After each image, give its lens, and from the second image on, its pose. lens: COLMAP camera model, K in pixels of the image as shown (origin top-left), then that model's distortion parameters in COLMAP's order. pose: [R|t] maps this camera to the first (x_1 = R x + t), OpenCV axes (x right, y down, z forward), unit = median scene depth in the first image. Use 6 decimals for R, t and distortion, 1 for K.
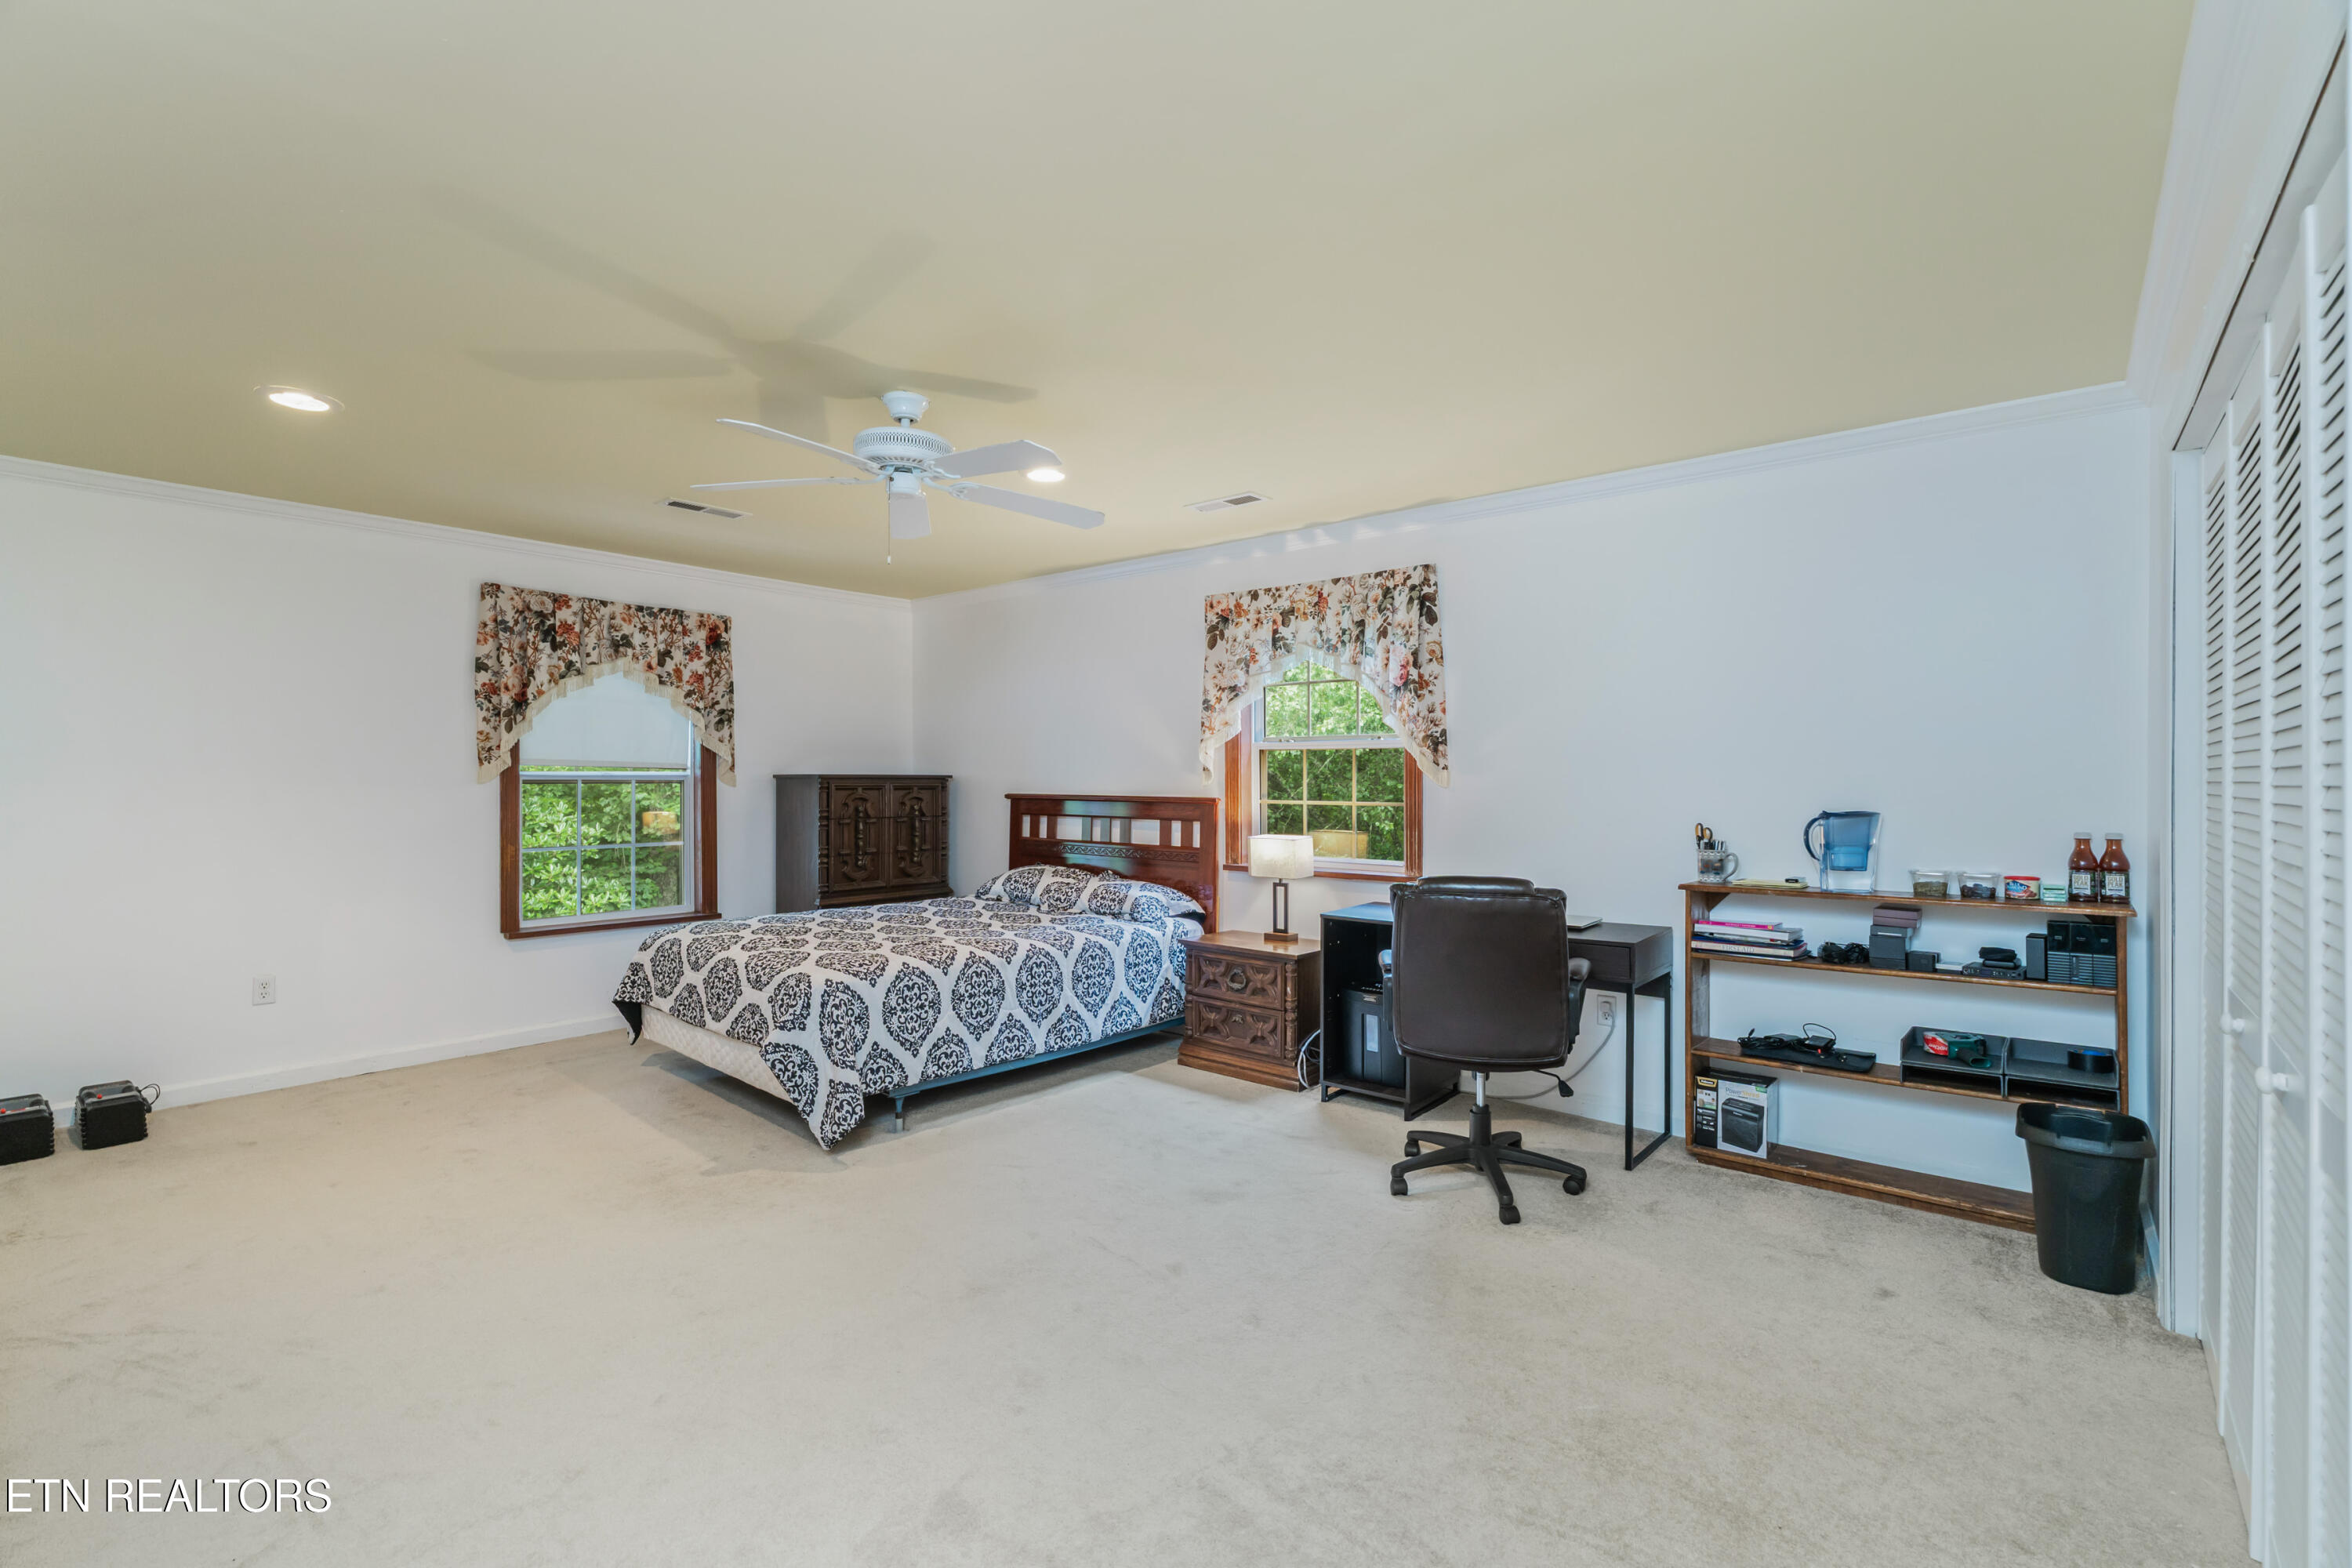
lens RADIAL K [[1049.3, 0, 1174.0], [0, 1049.3, 783.0], [0, 0, 1]] dist [-0.002789, 0.000358]
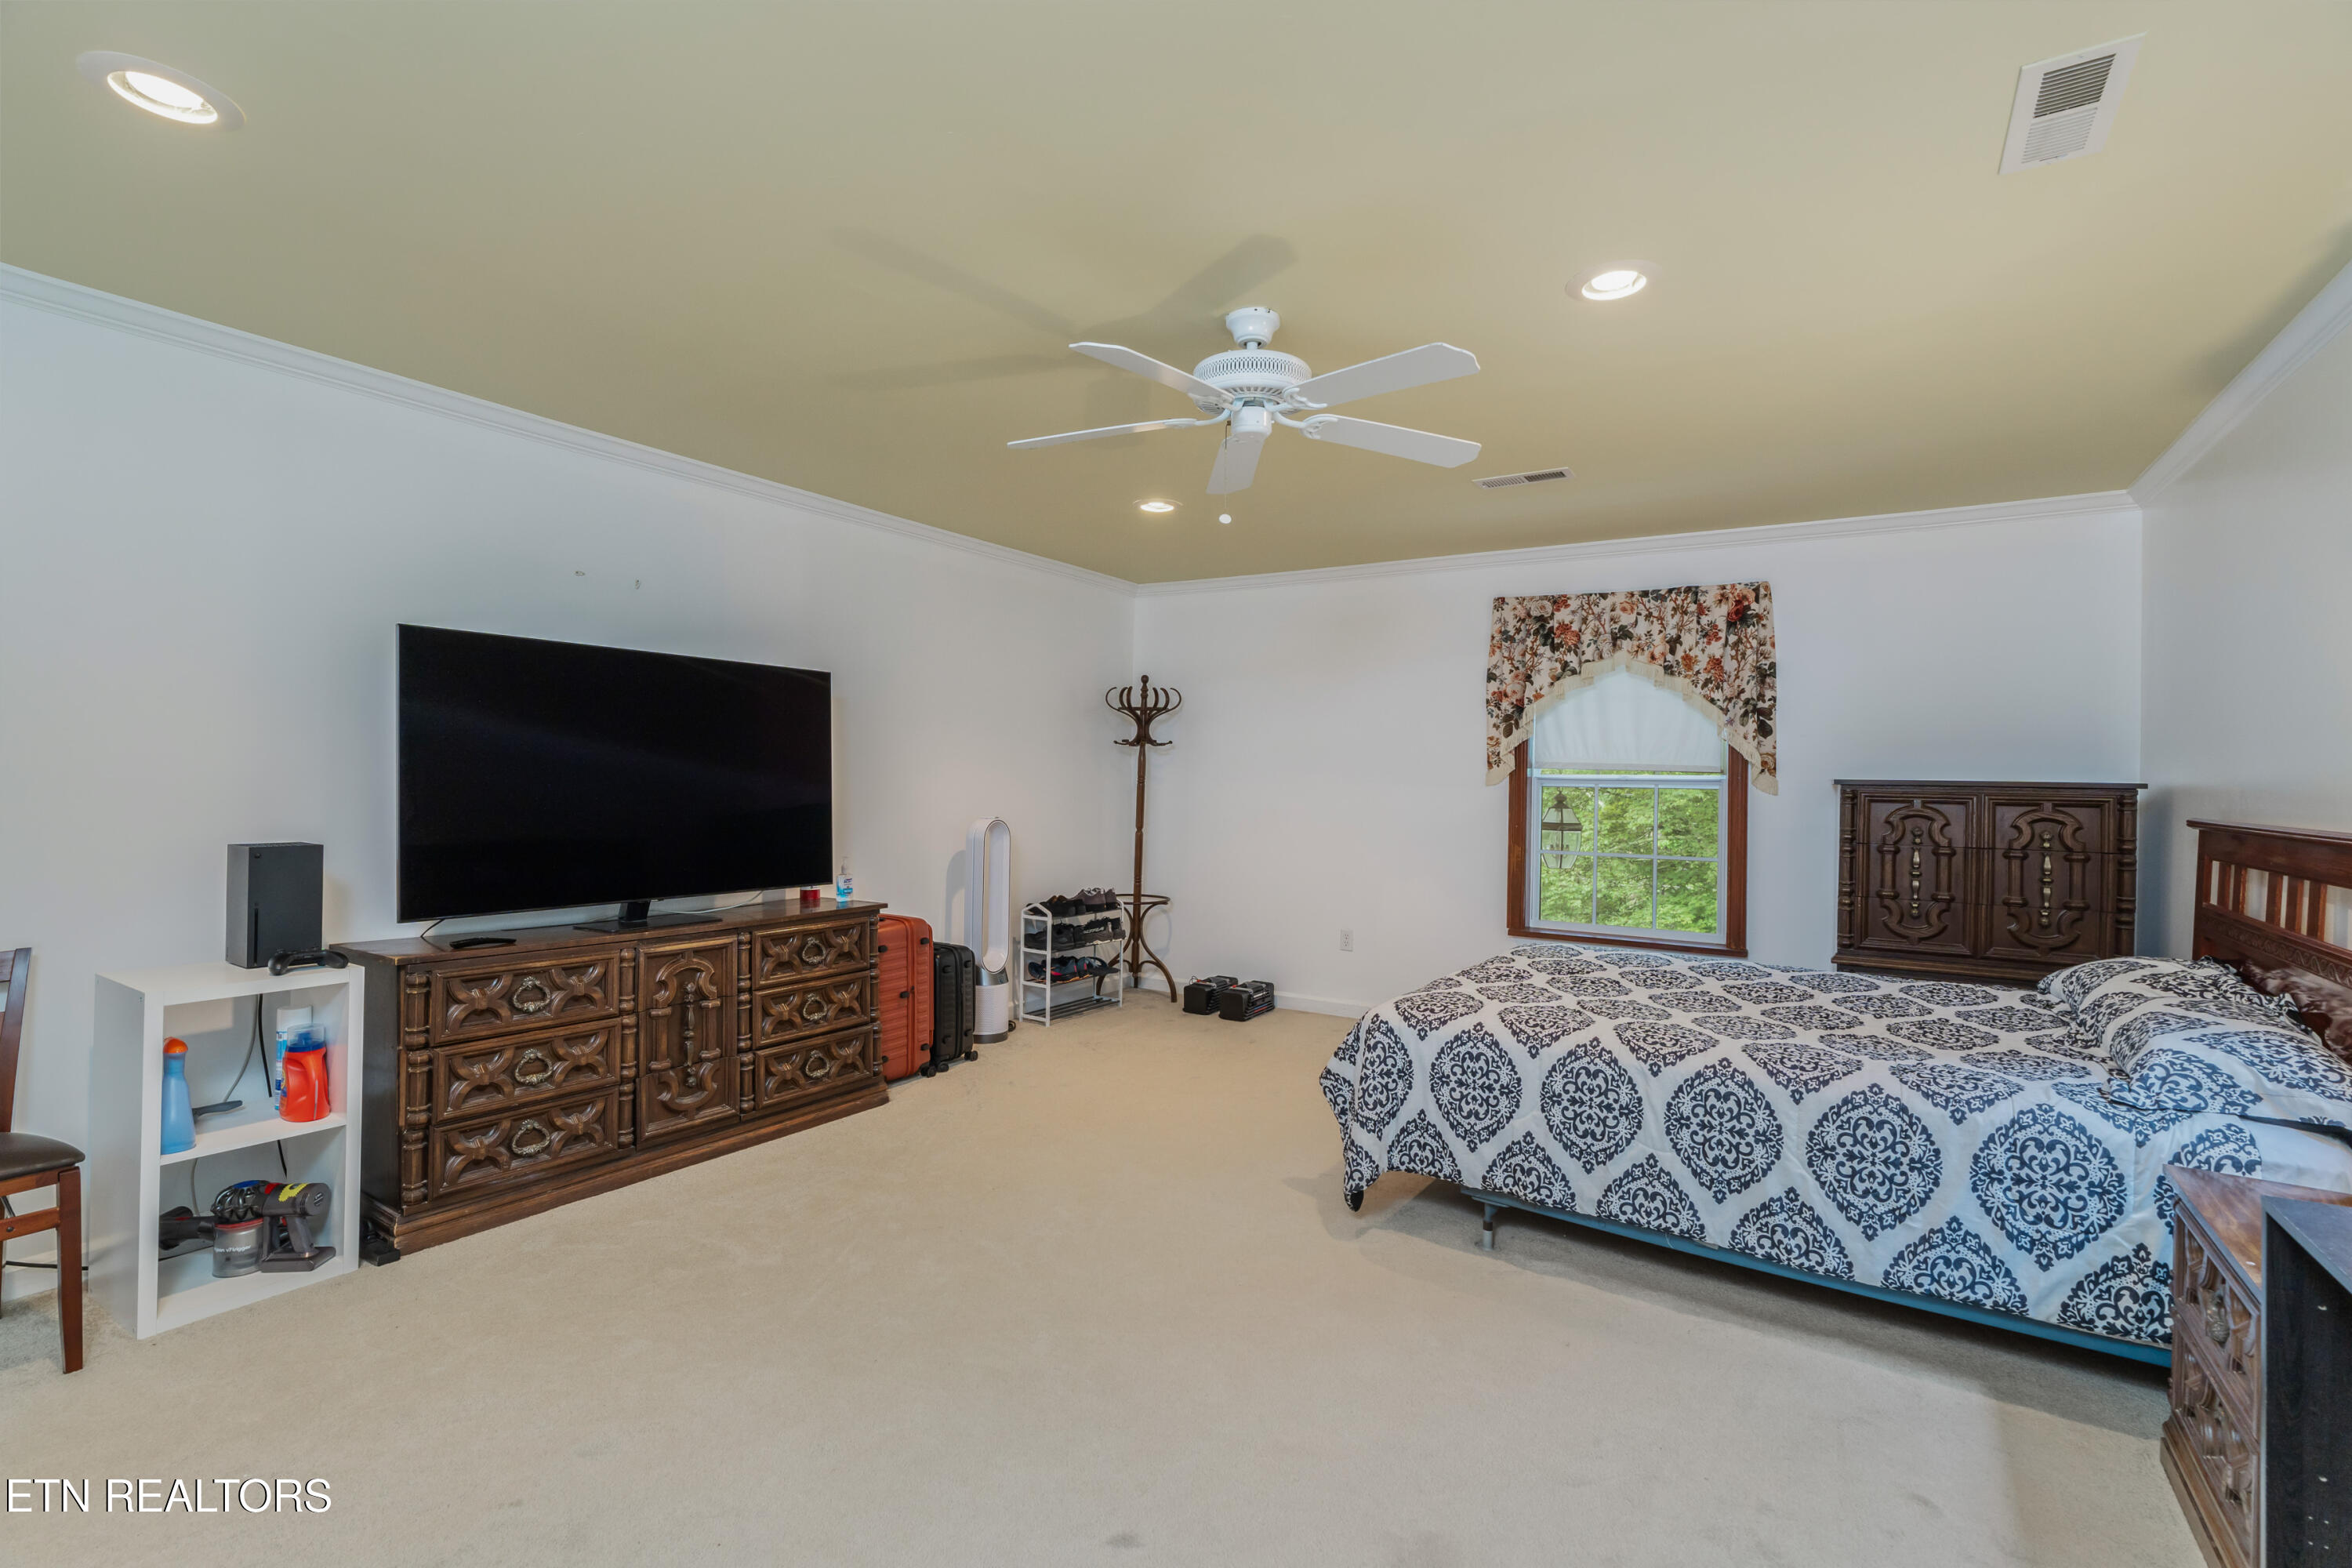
lens RADIAL K [[1049.3, 0, 1178.8], [0, 1049.3, 779.9], [0, 0, 1]] dist [-0.002789, 0.000358]
pose [[0.146225, 0.003012, -0.989247, 0.339149], [-0.021914, 0.999760, -0.000195, 0.001927], [0.989009, 0.021707, 0.146255, 0.503177]]
